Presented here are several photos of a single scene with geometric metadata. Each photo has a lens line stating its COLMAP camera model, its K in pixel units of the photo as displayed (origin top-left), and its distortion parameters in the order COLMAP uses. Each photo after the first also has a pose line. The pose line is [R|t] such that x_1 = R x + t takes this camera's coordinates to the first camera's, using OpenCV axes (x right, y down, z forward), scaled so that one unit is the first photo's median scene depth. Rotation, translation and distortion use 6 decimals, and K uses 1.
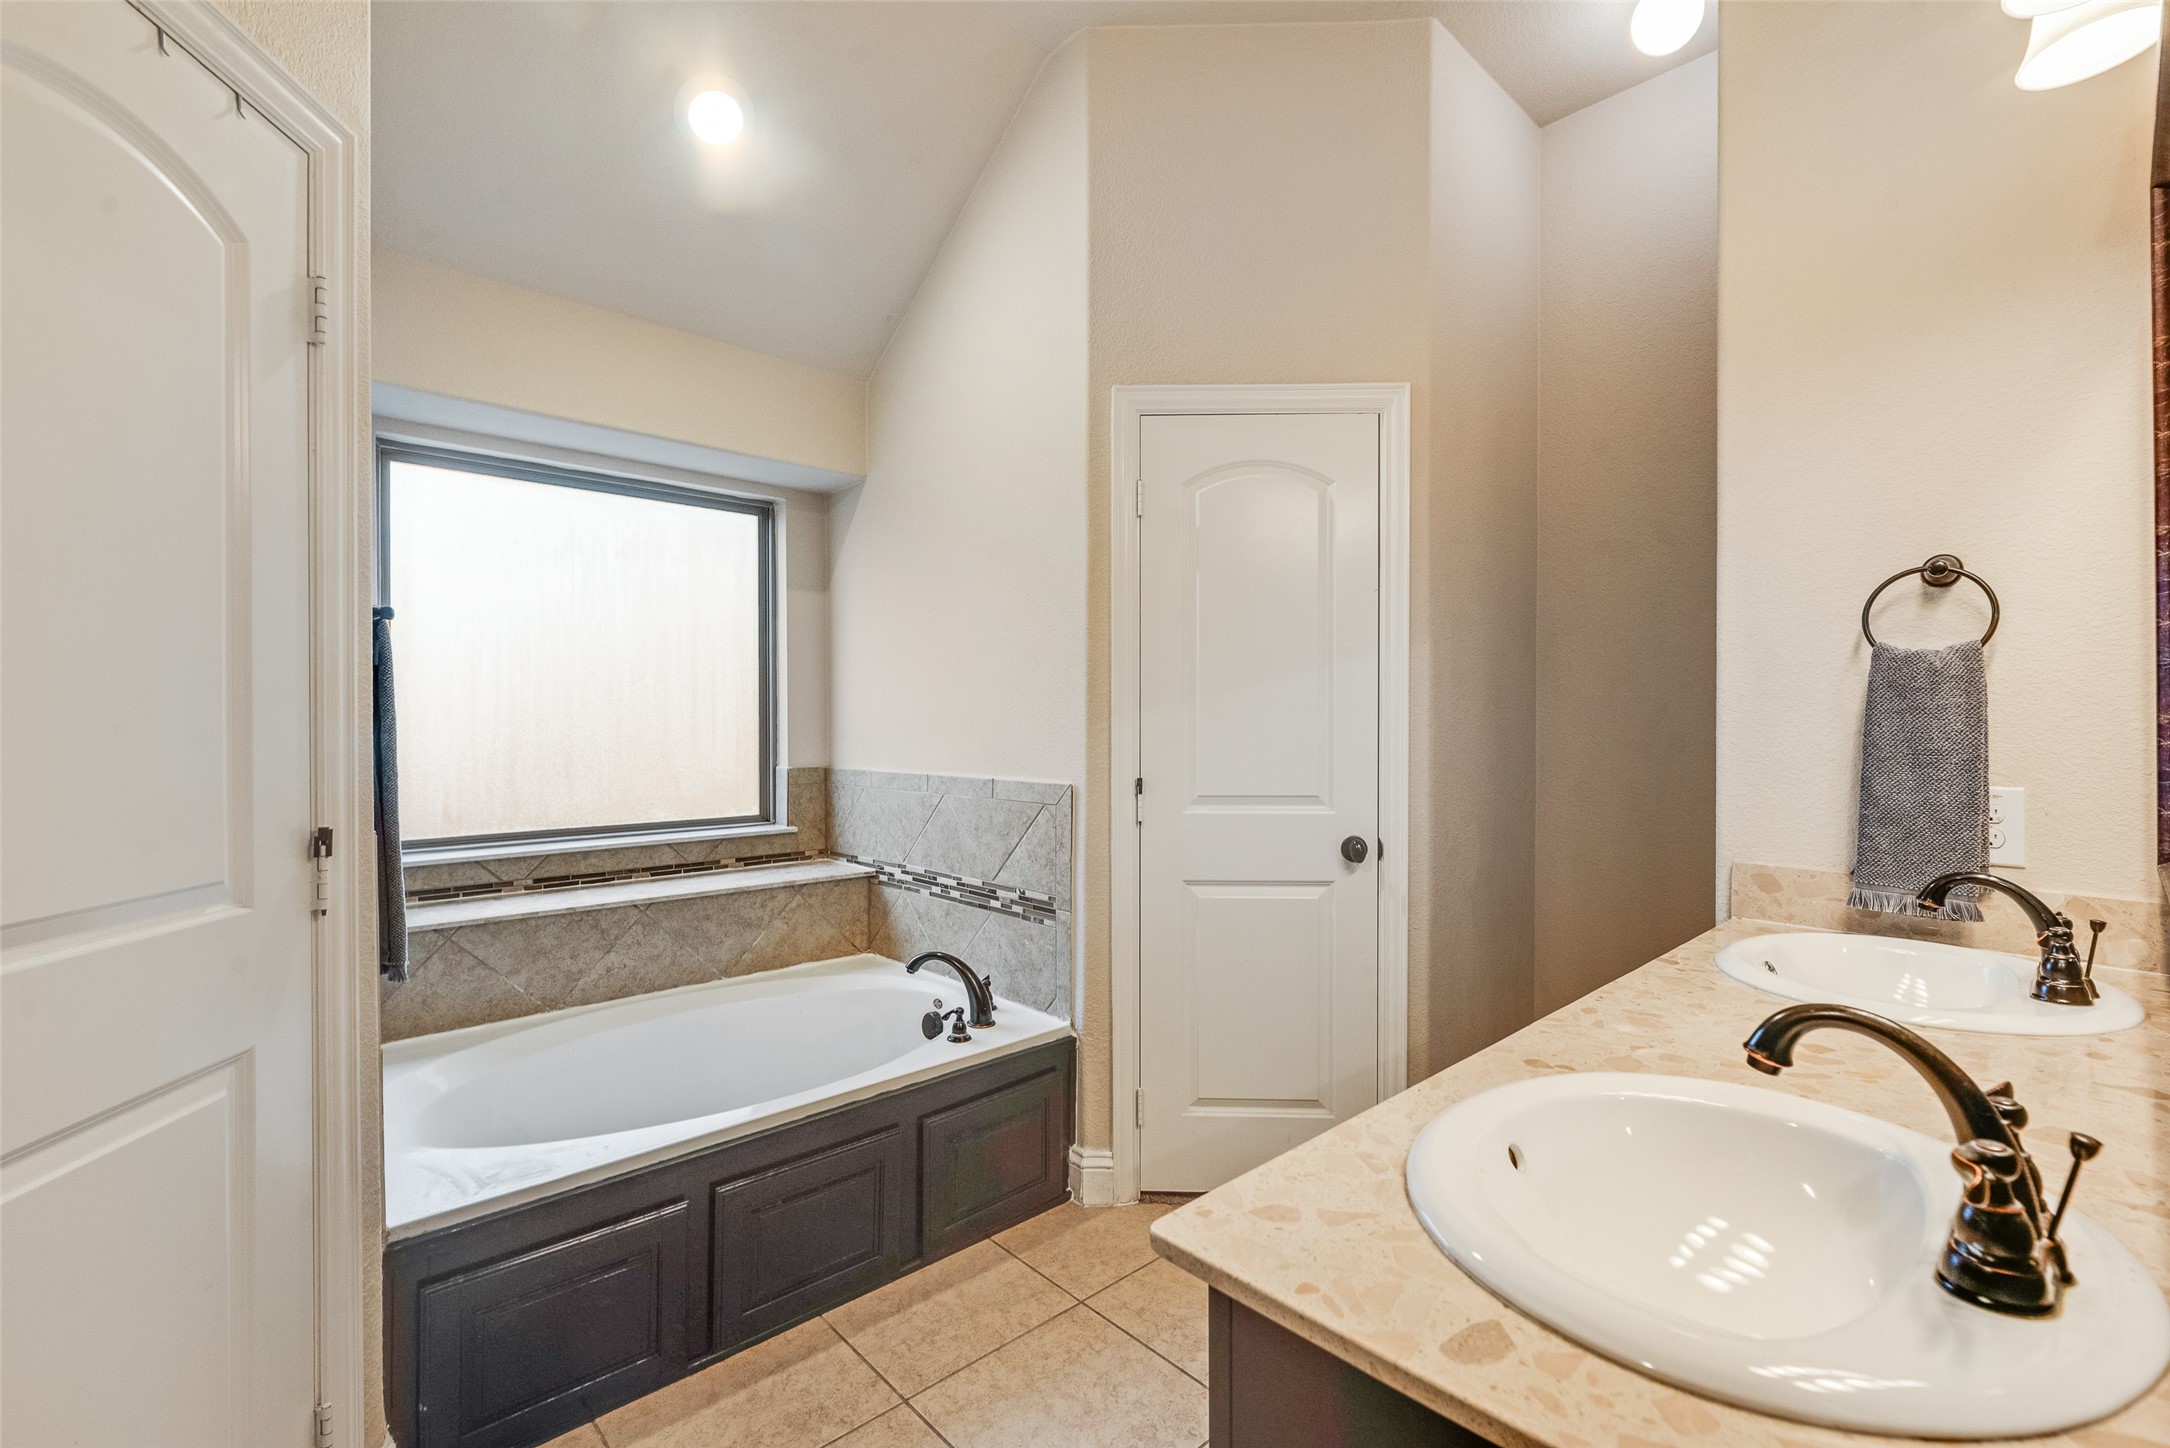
lens RADIAL K [[961.9, 0, 1091.3], [0, 961.9, 722.7], [0, 0, 1]] dist [-0.005095, 0.001755]
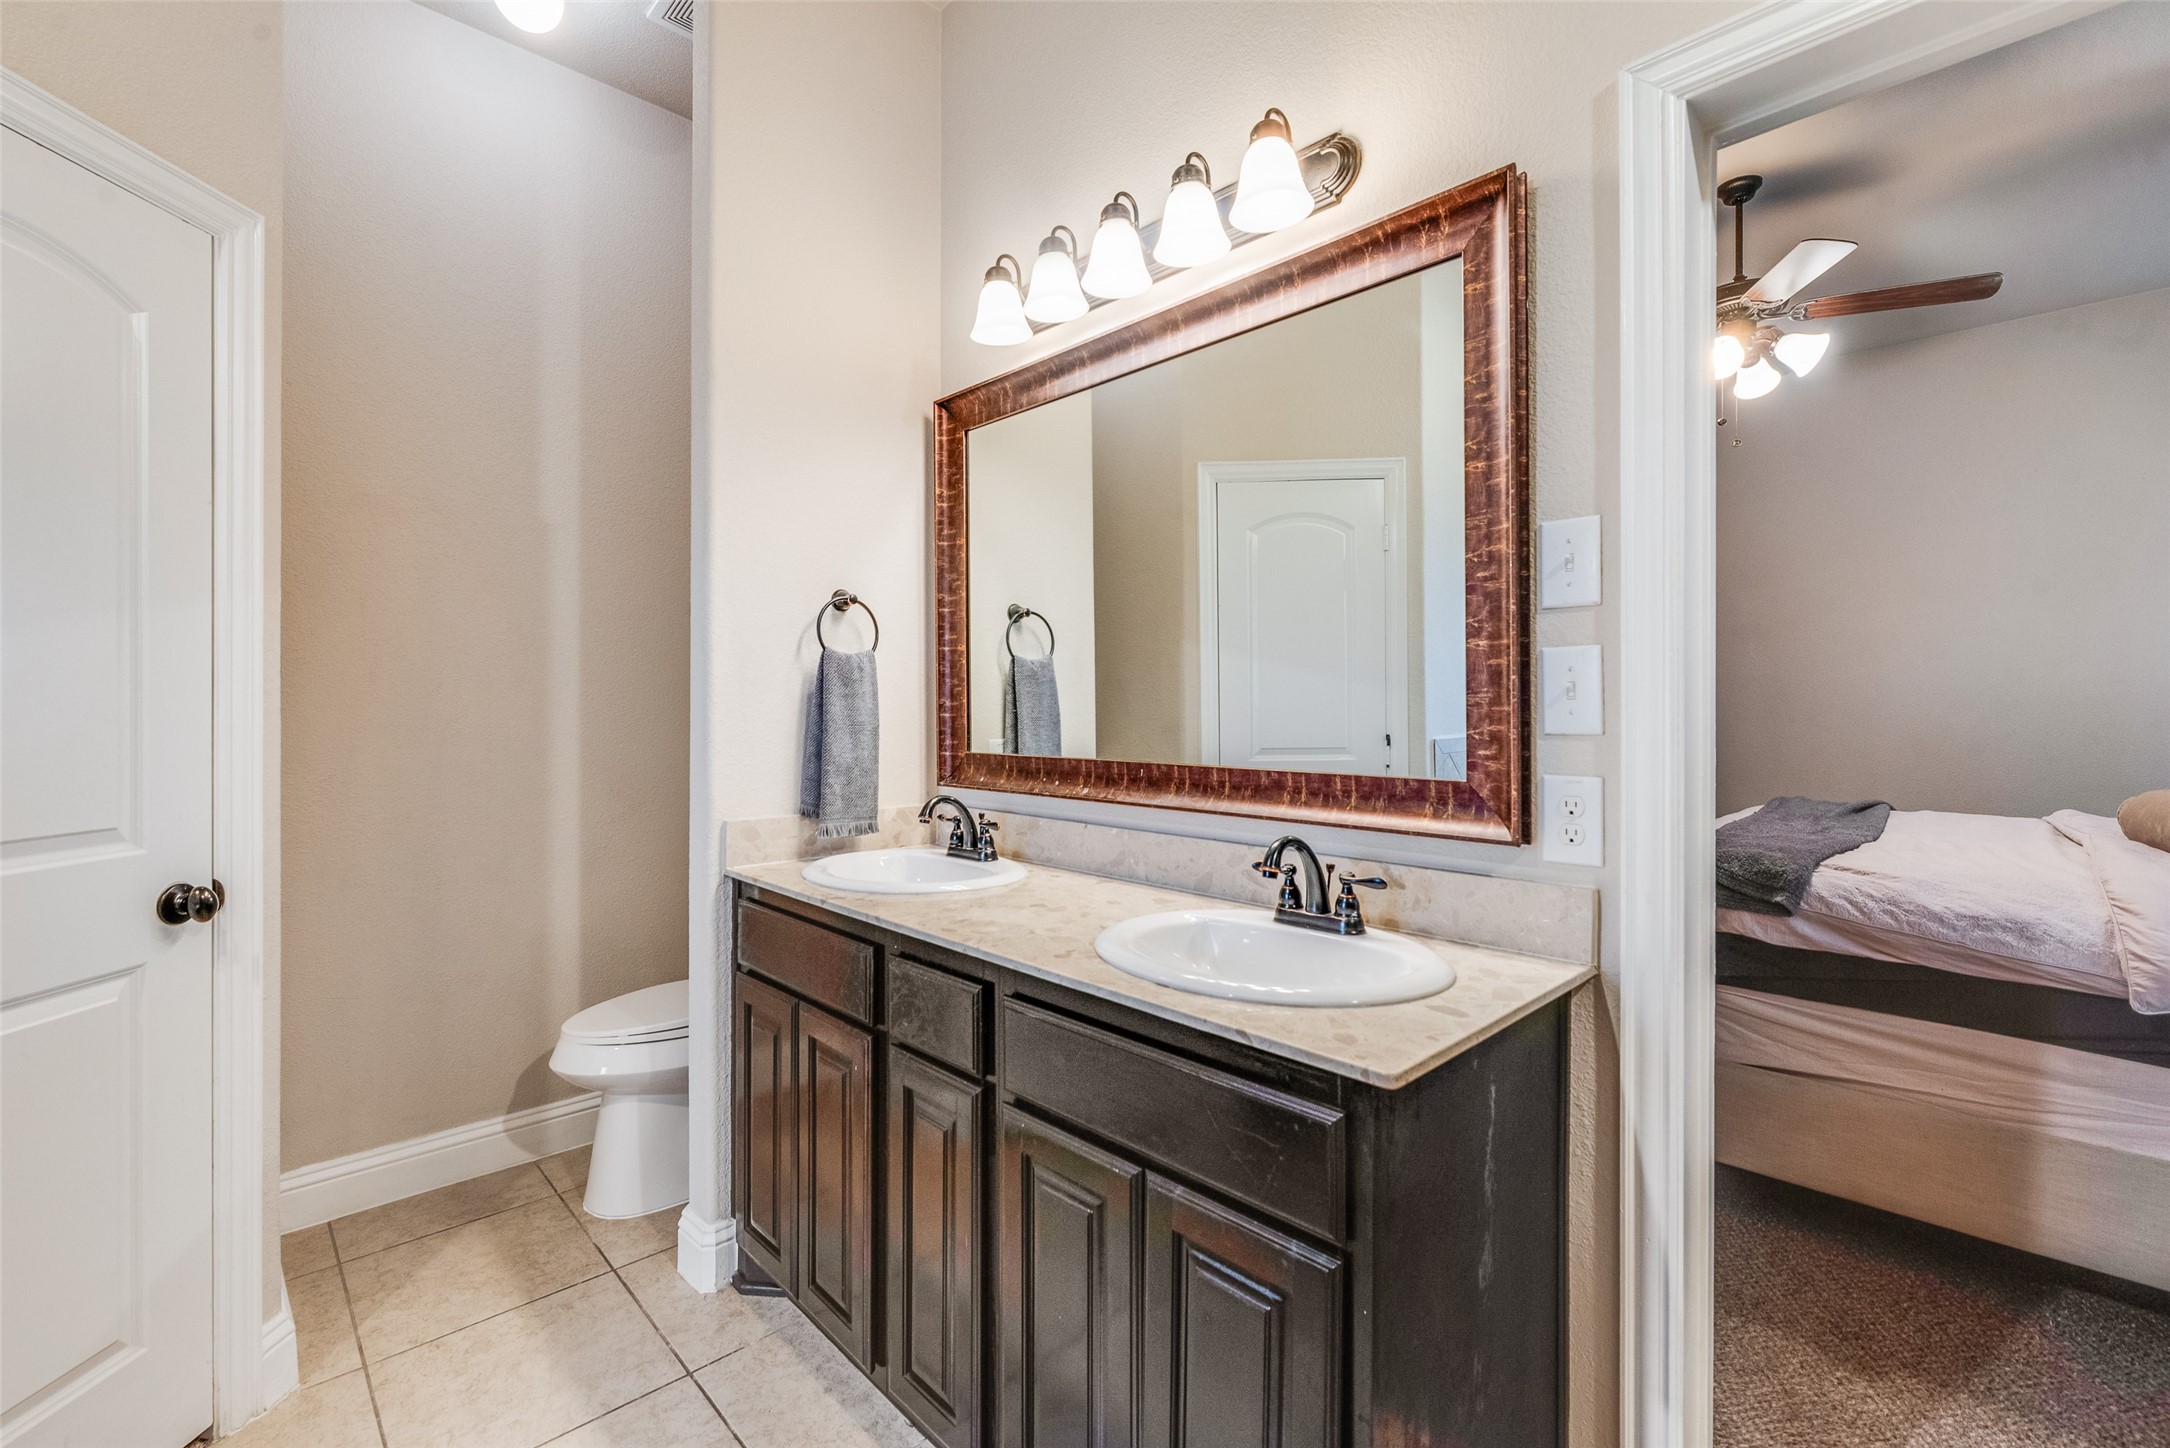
lens RADIAL K [[961.9, 0, 1105.2], [0, 961.9, 712.5], [0, 0, 1]] dist [-0.005095, 0.001755]
pose [[-0.014724, -0.010668, 0.999835, -0.360672], [0.001108, 0.999942, 0.010685, -0.000288], [-0.999891, 0.001265, -0.014711, 0.397043]]
